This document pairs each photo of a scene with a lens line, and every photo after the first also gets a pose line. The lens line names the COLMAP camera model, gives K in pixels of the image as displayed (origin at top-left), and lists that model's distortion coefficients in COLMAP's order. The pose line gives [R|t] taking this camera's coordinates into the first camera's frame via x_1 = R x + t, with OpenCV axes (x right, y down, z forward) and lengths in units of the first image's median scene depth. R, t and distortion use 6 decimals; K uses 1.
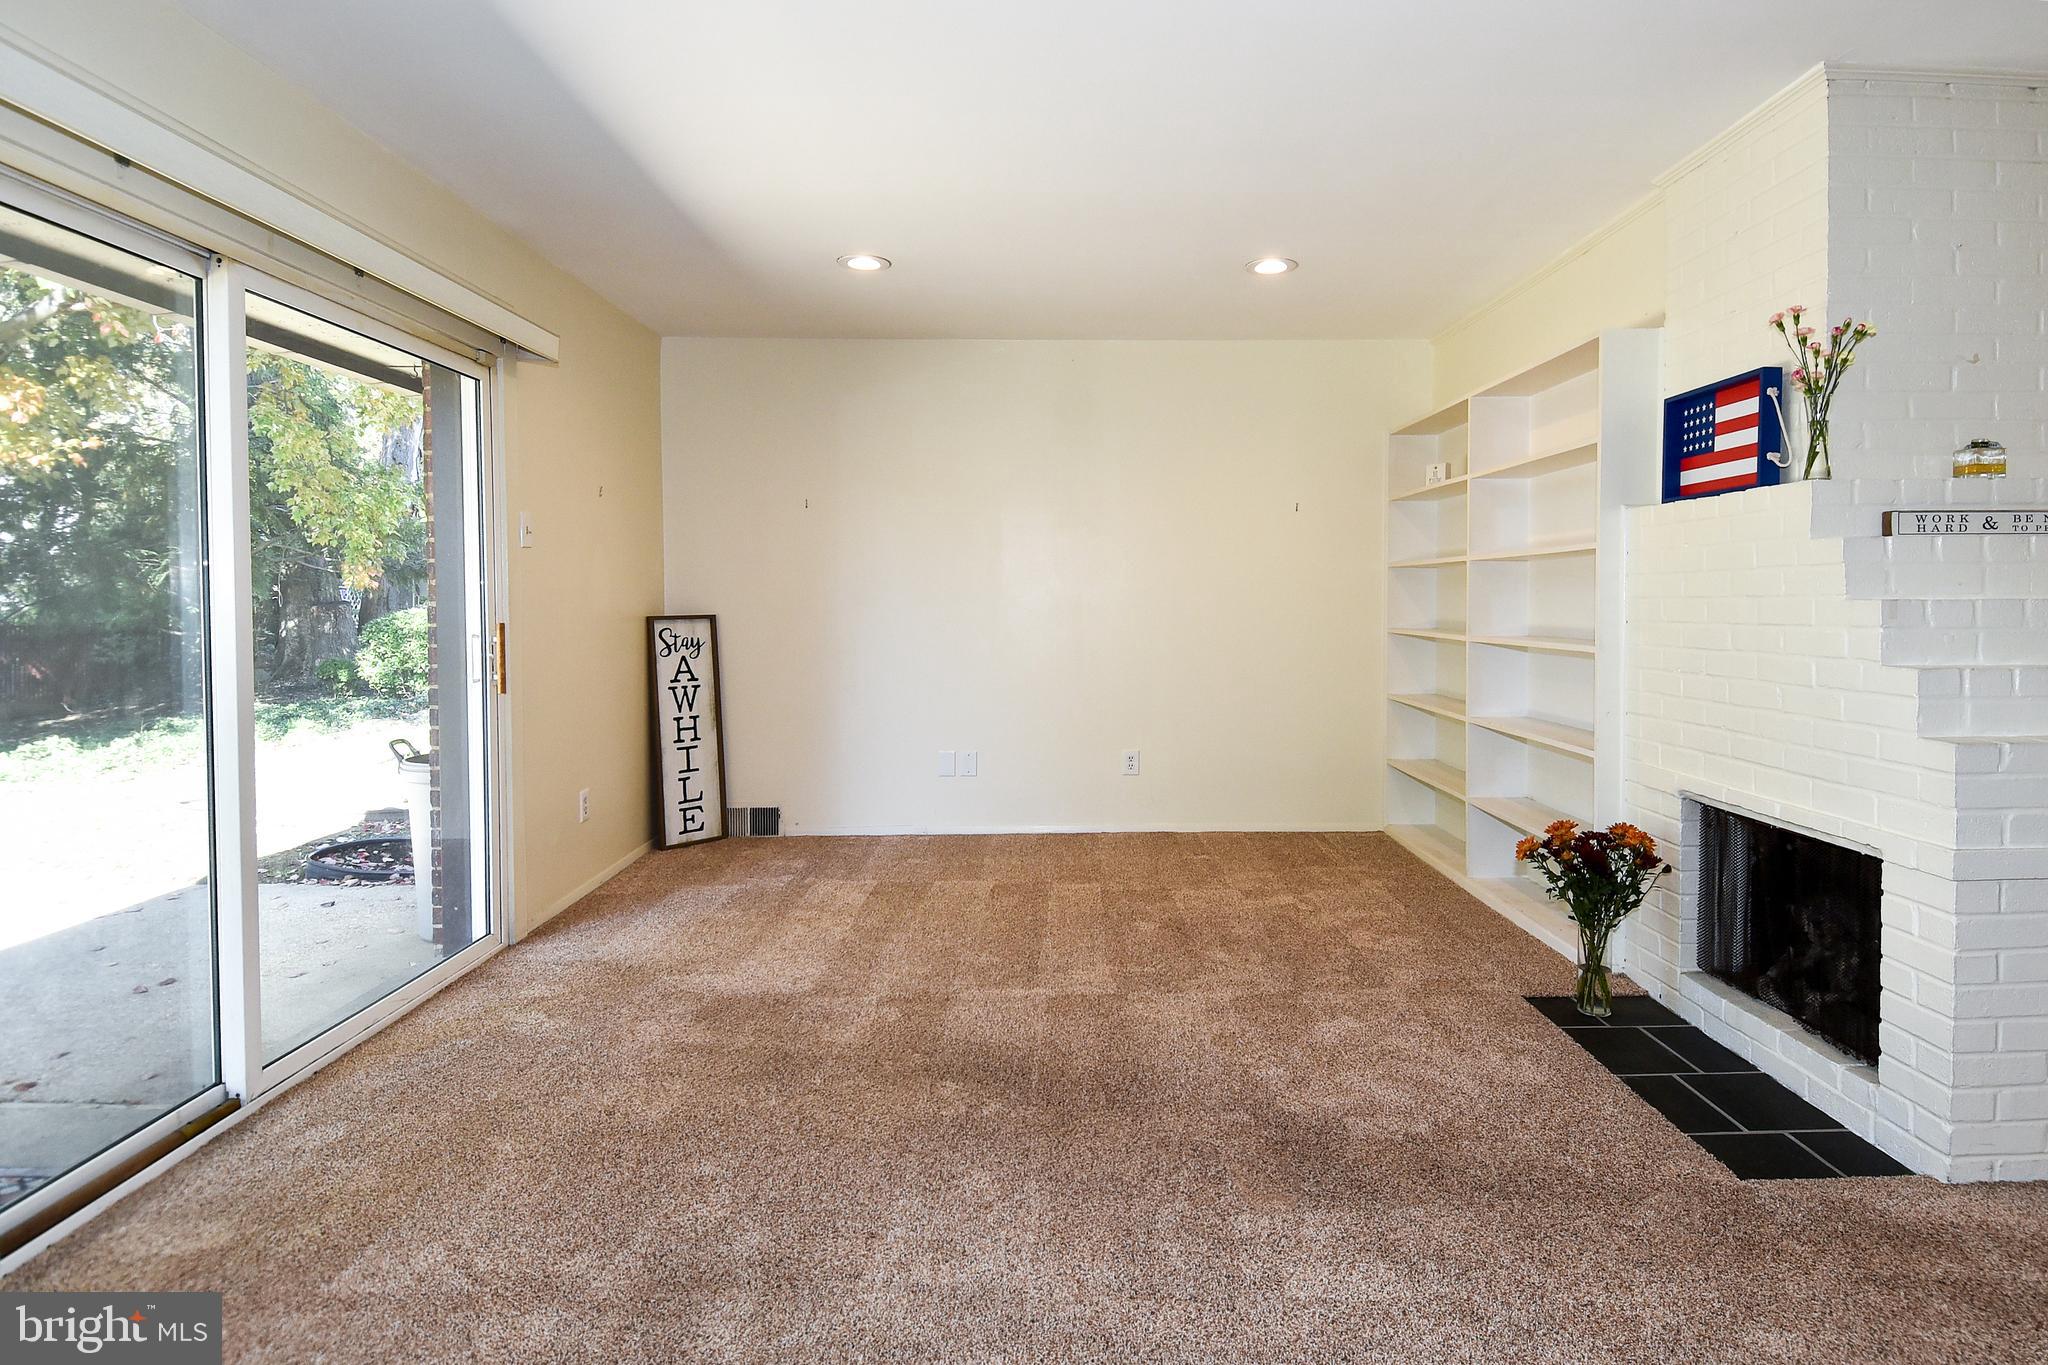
lens RADIAL K [[1127.7, 0, 1082.6], [0, 1127.7, 631.3], [0, 0, 1]] dist [0.050492, -0.048730]
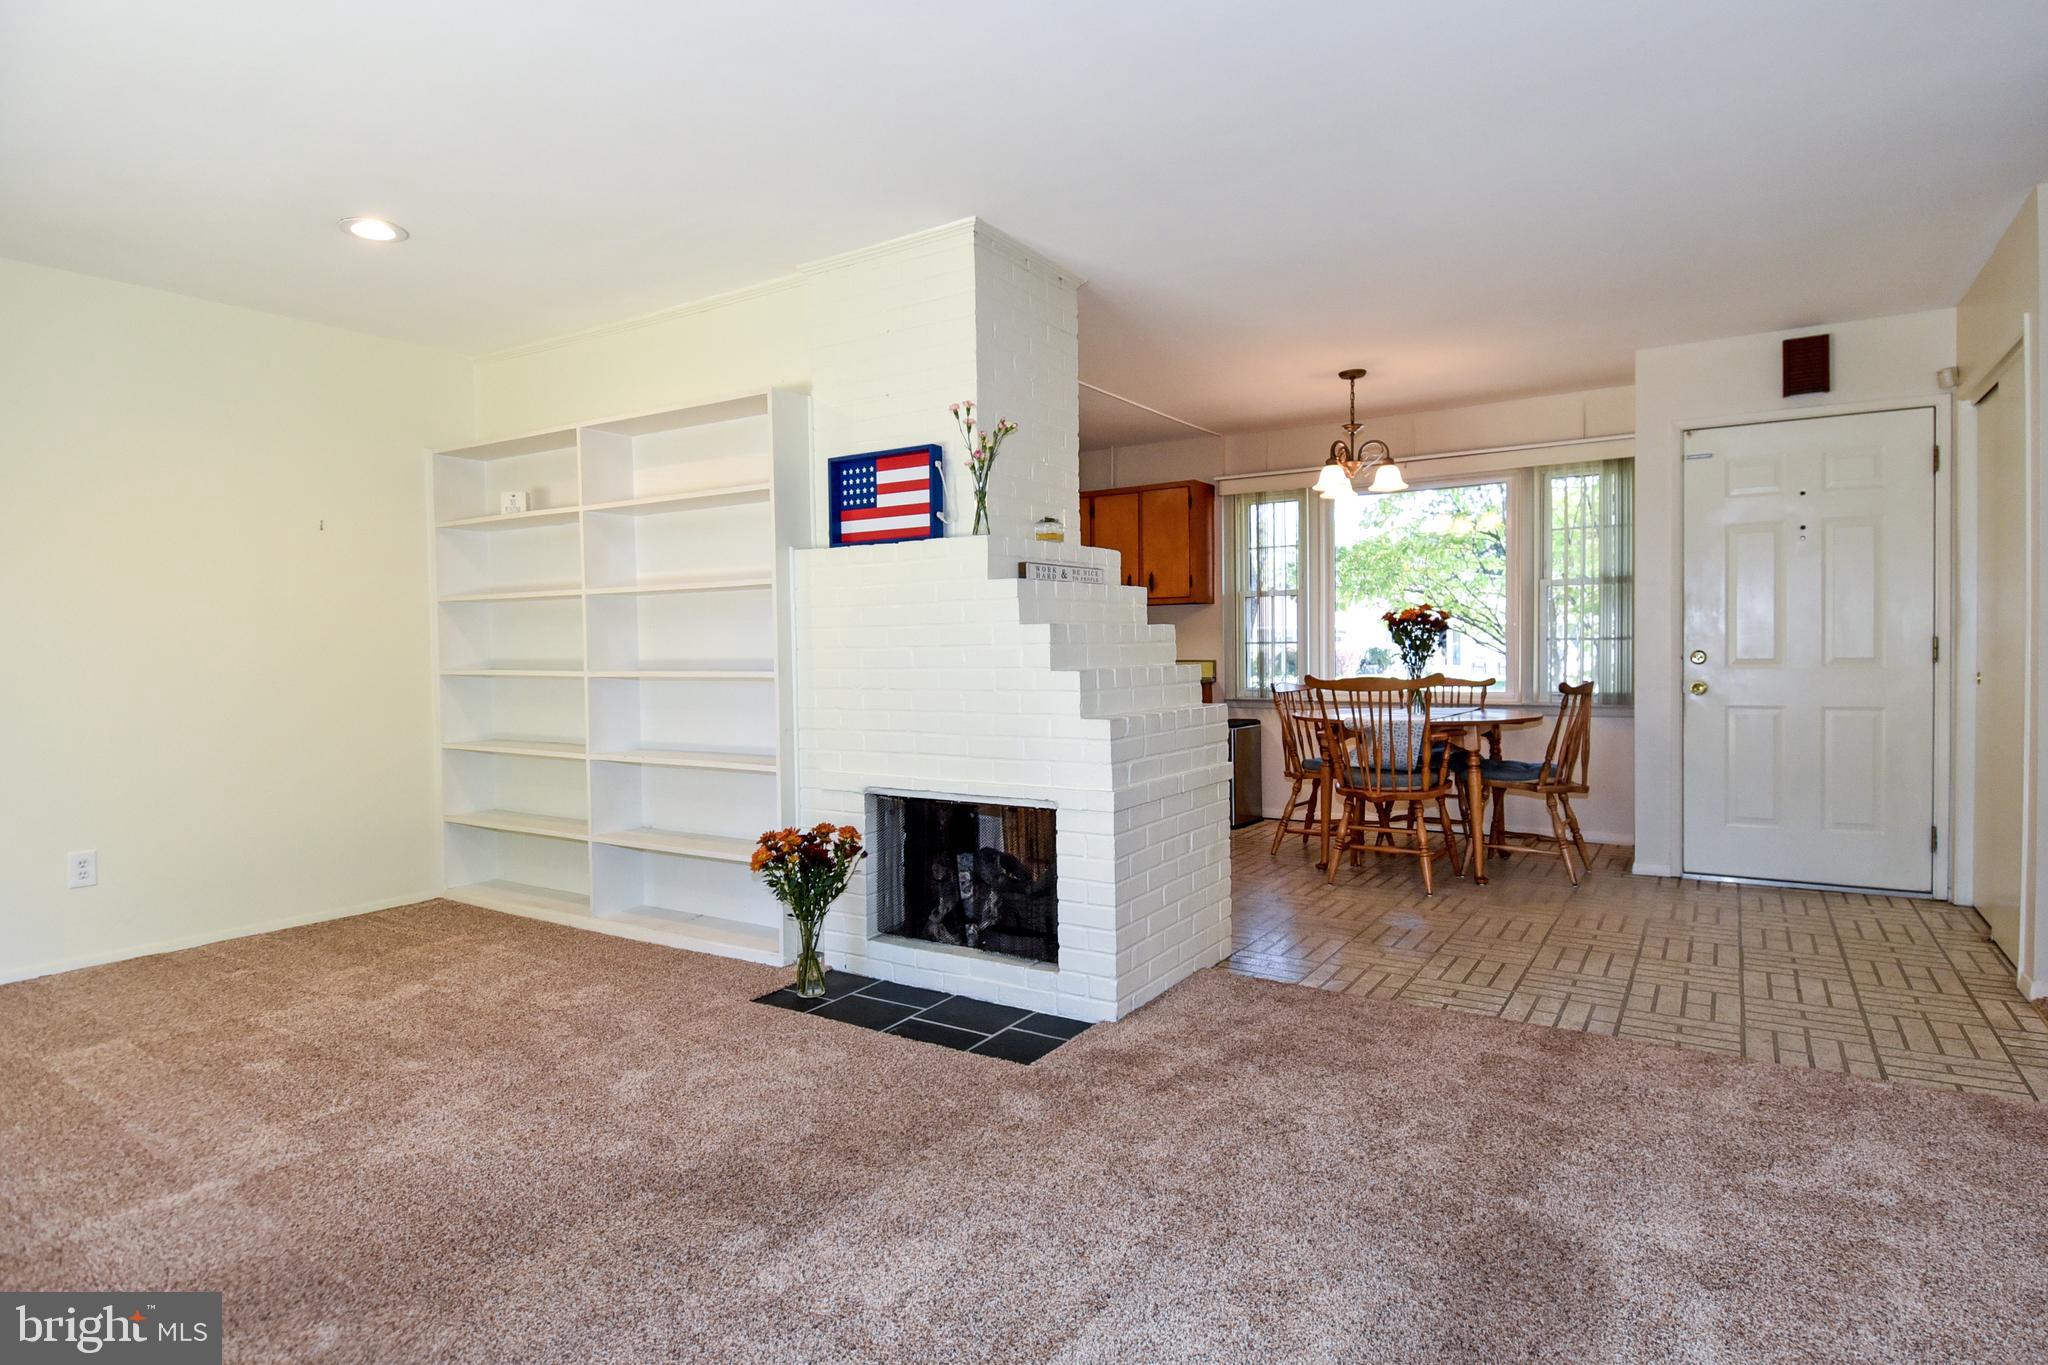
lens RADIAL K [[1080.8, 0, 1053.8], [0, 1080.8, 673.6], [0, 0, 1]] dist [0.041114, -0.044728]
pose [[0.553895, -0.027241, 0.832140, -0.297866], [0.036345, 0.999303, 0.008521, 0.016807], [-0.831793, 0.025525, 0.554500, 0.194769]]
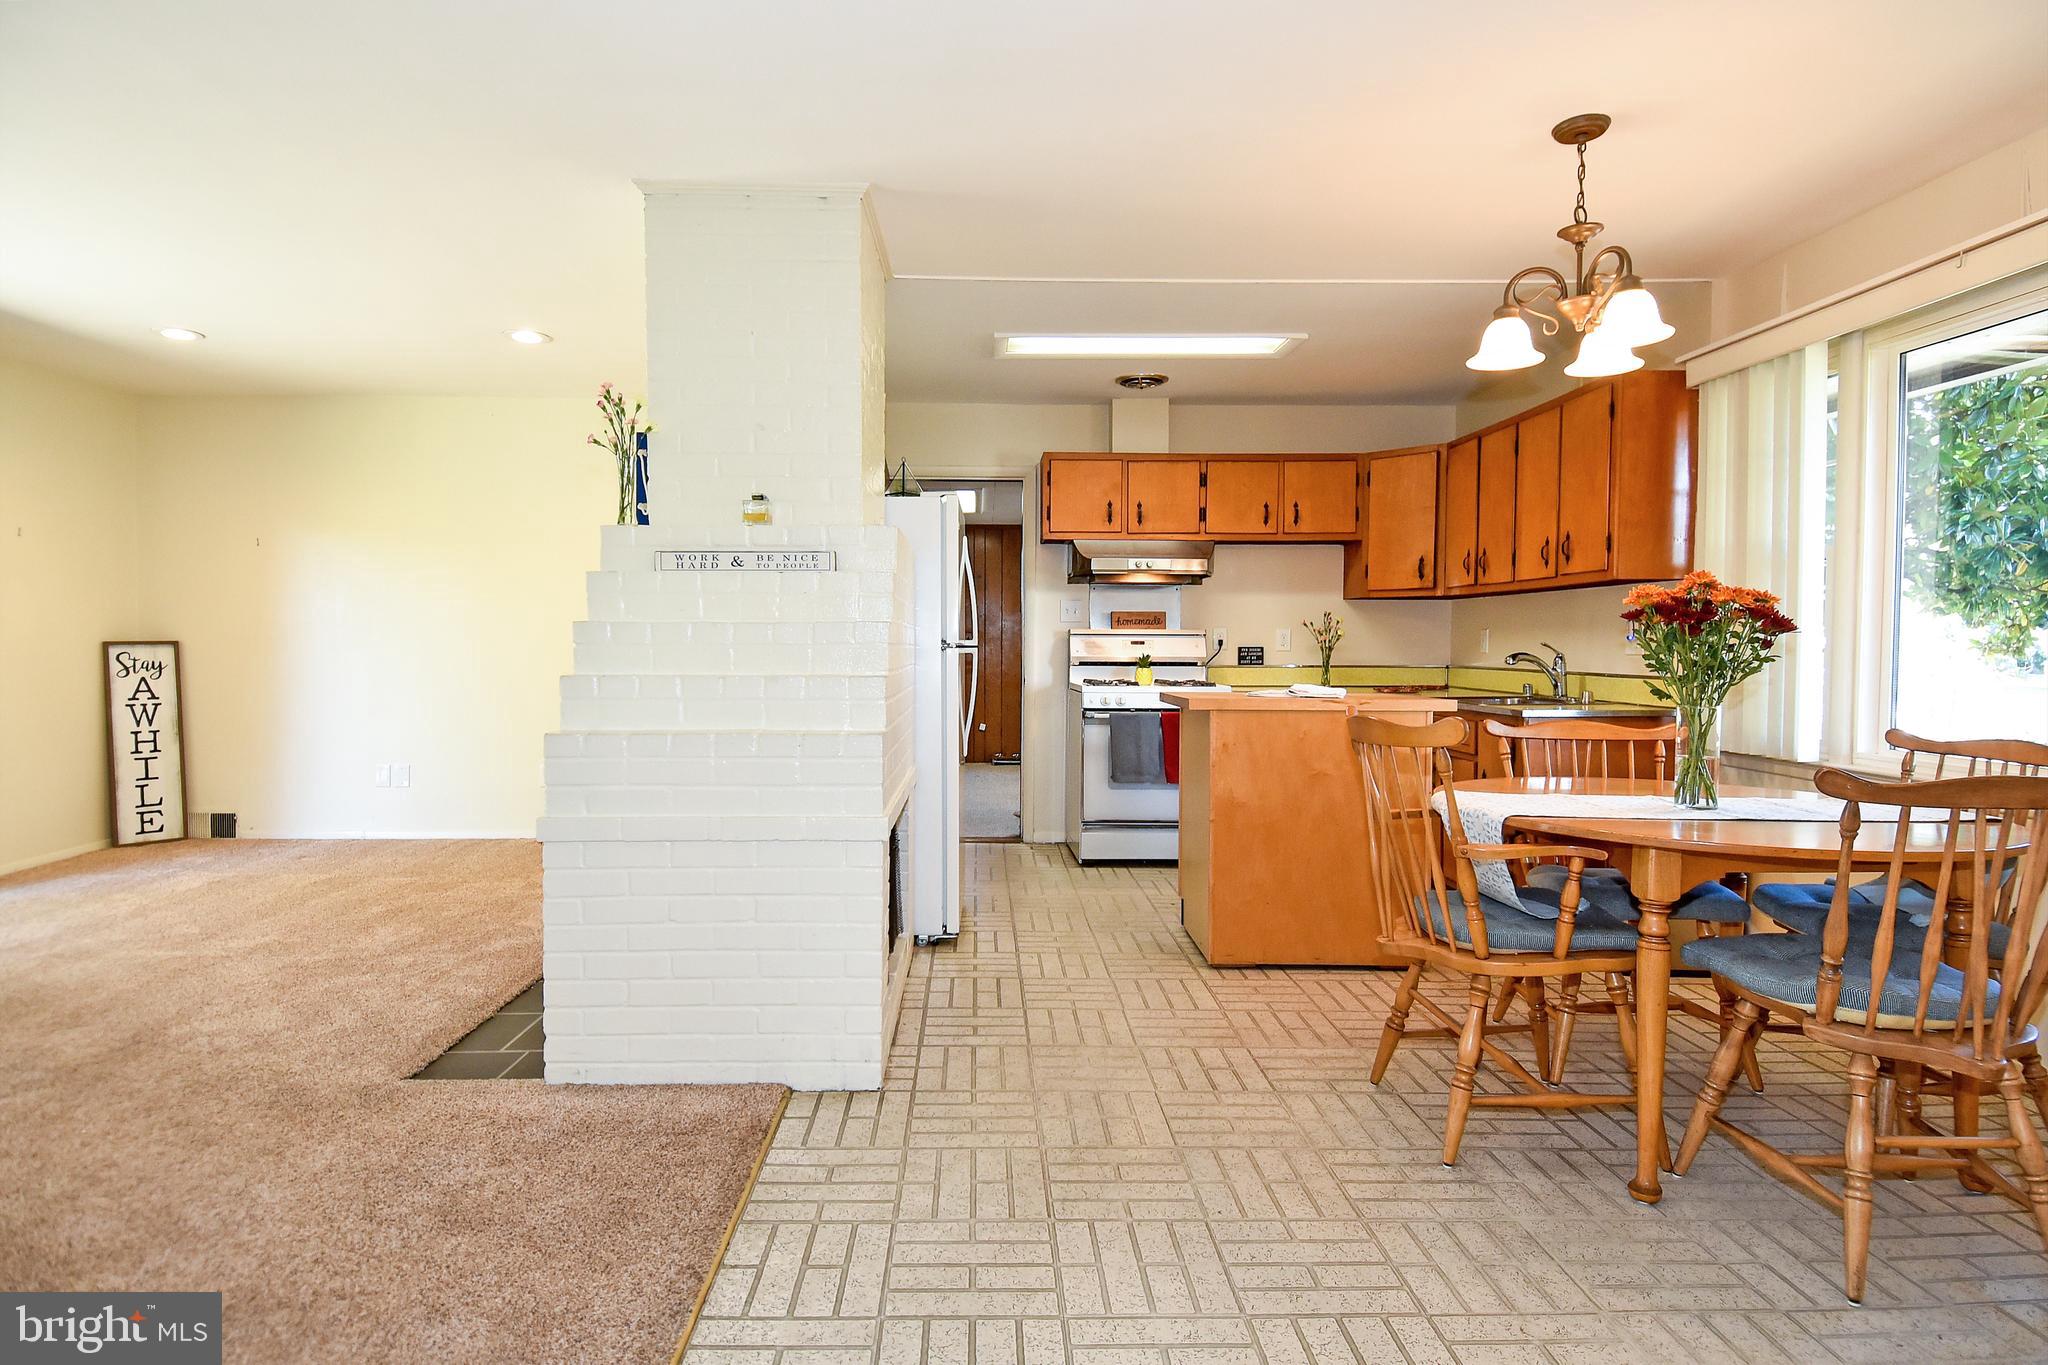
lens RADIAL K [[1080.8, 0, 1053.8], [0, 1080.8, 673.6], [0, 0, 1]] dist [0.041114, -0.044728]
pose [[0.999987, 0.004983, -0.000484, 0.908168], [-0.004981, 0.999981, 0.003640, 0.016059], [0.000502, -0.003637, 0.999993, -0.134546]]
